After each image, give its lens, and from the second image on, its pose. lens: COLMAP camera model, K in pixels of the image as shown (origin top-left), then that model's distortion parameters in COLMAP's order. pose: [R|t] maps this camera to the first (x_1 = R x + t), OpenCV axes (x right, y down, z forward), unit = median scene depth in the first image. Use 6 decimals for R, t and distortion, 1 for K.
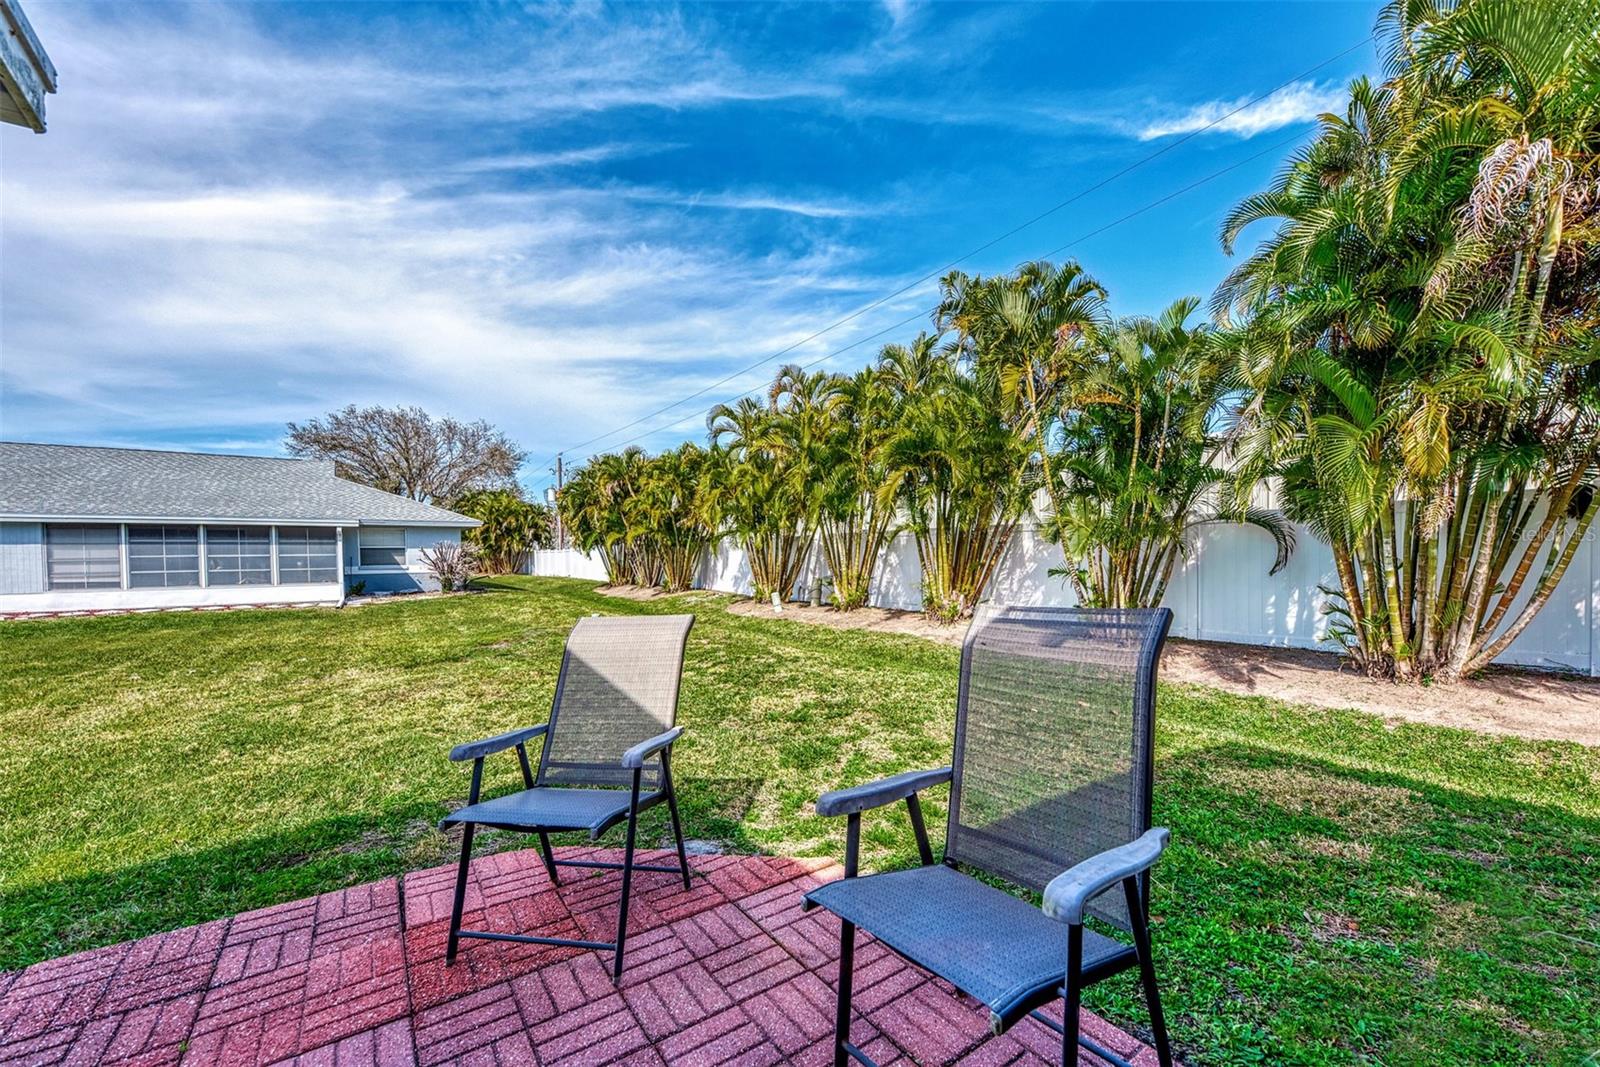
lens RADIAL K [[643.3, 0, 735.2], [0, 643.3, 598.2], [0, 0, 1]] dist [0.015051, -0.000065]
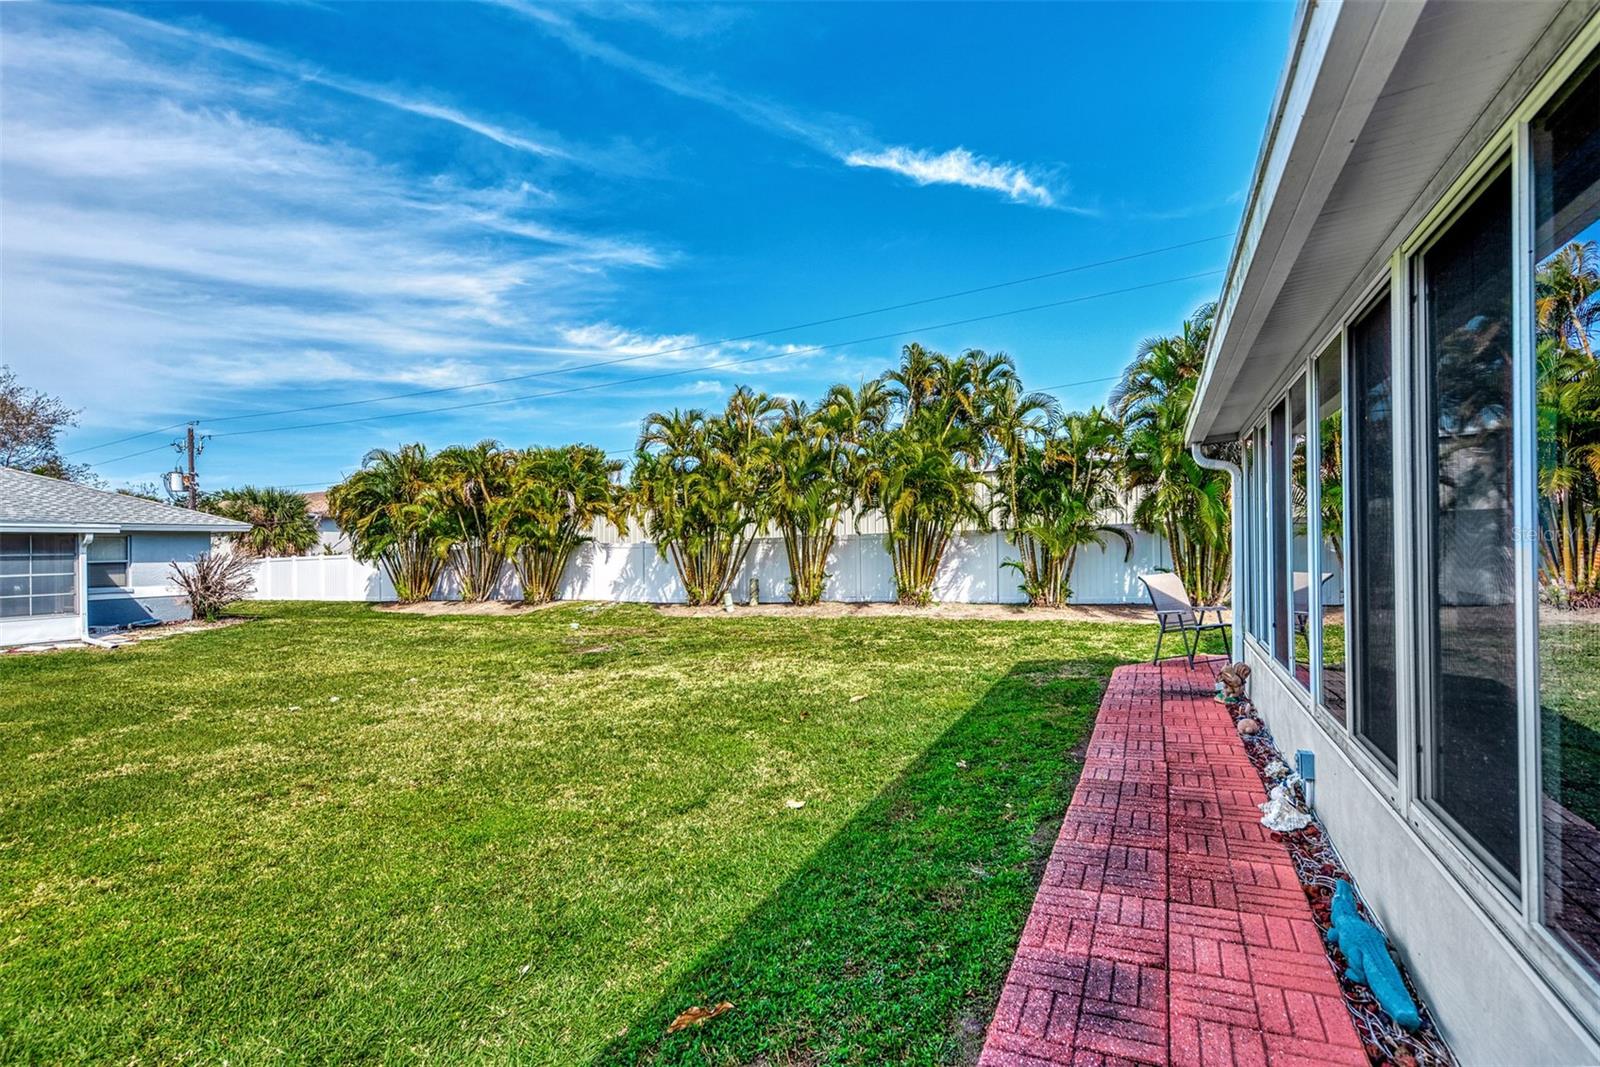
lens RADIAL K [[765.3, 0, 831.2], [0, 765.3, 620.1], [0, 0, 1]] dist [0.014732, -0.001763]
pose [[0.845410, -0.063822, 0.530290, -0.111264], [0.058342, 0.997929, 0.027091, 0.002319], [-0.530921, 0.008035, 0.847383, -0.041015]]
